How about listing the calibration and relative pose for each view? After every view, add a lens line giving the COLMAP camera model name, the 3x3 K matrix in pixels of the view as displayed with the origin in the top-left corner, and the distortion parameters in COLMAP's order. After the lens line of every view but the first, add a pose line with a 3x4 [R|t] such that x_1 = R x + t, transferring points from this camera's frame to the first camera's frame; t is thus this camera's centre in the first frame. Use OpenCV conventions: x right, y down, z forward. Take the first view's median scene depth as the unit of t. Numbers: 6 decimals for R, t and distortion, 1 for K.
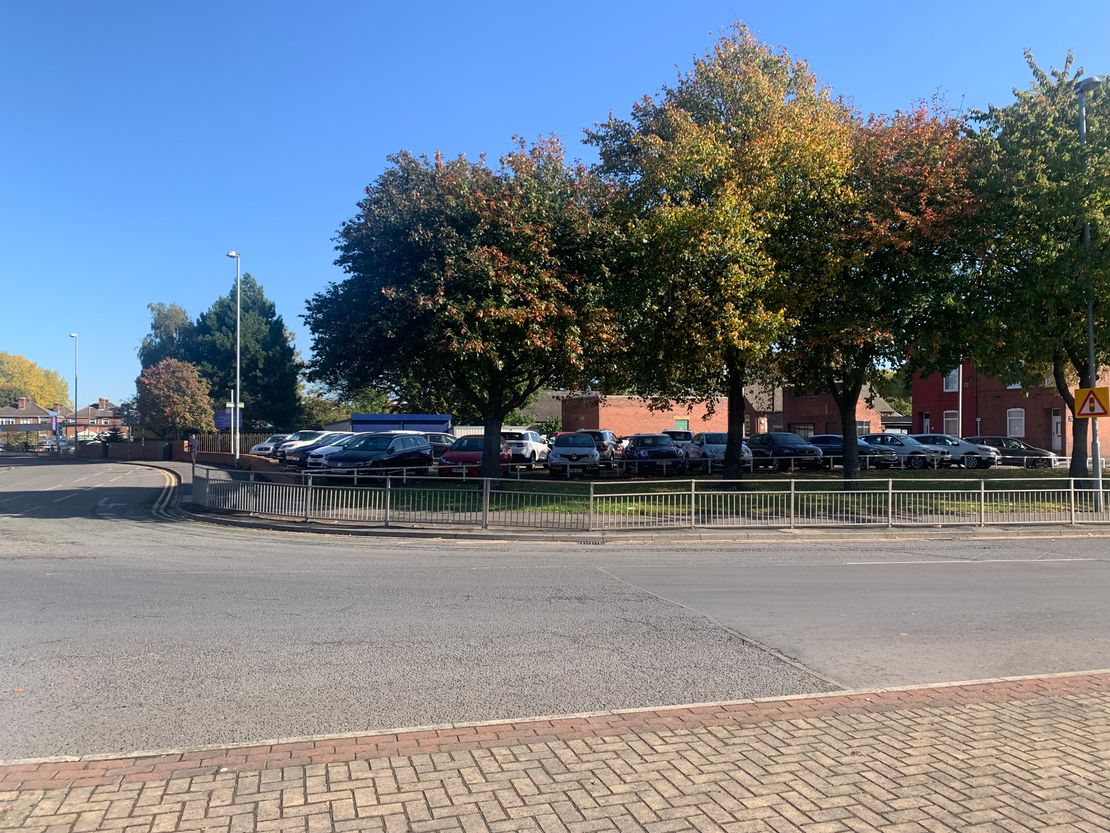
lens RADIAL K [[899.6, 0, 557.4], [0, 899.6, 409.4], [0, 0, 1]] dist [0.016817, -0.014526]
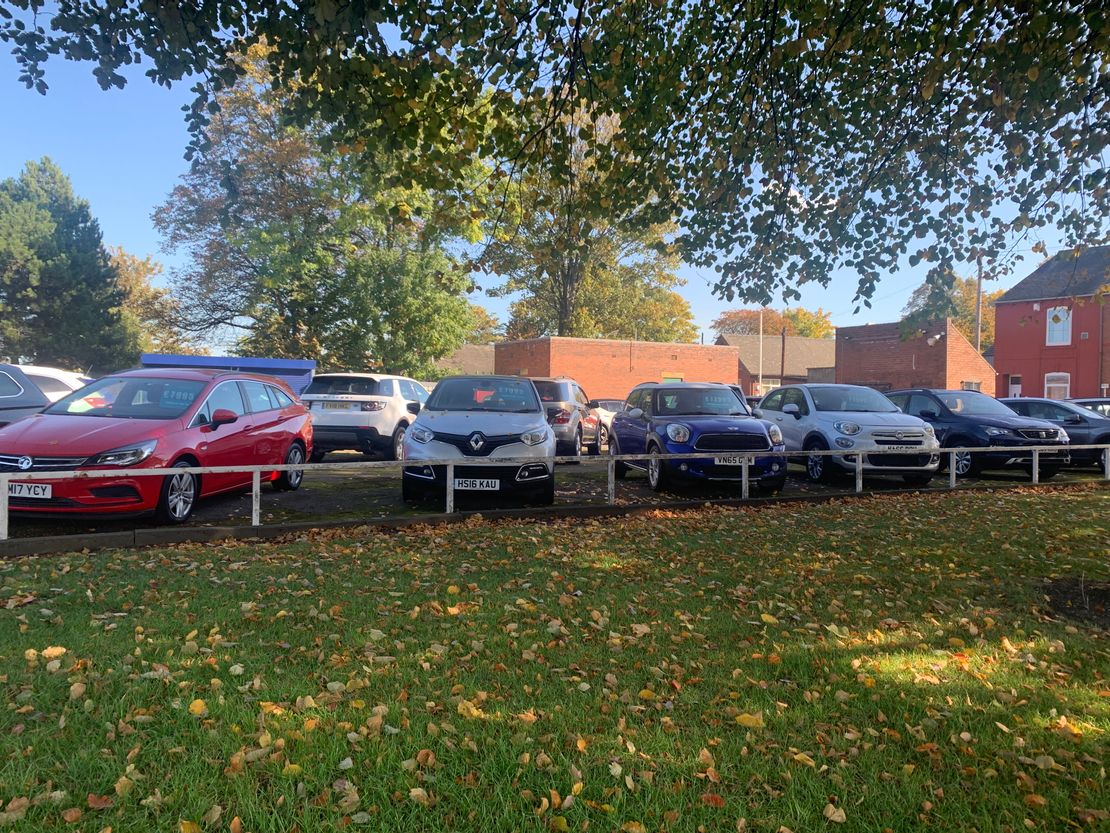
lens RADIAL K [[899.6, 0, 557.4], [0, 899.6, 409.4], [0, 0, 1]] dist [0.016817, -0.014526]
pose [[0.998022, 0.019692, 0.059709, 0.024283], [-0.021691, 0.999219, 0.033032, 0.025661], [-0.059012, -0.034262, 0.997669, 0.581780]]
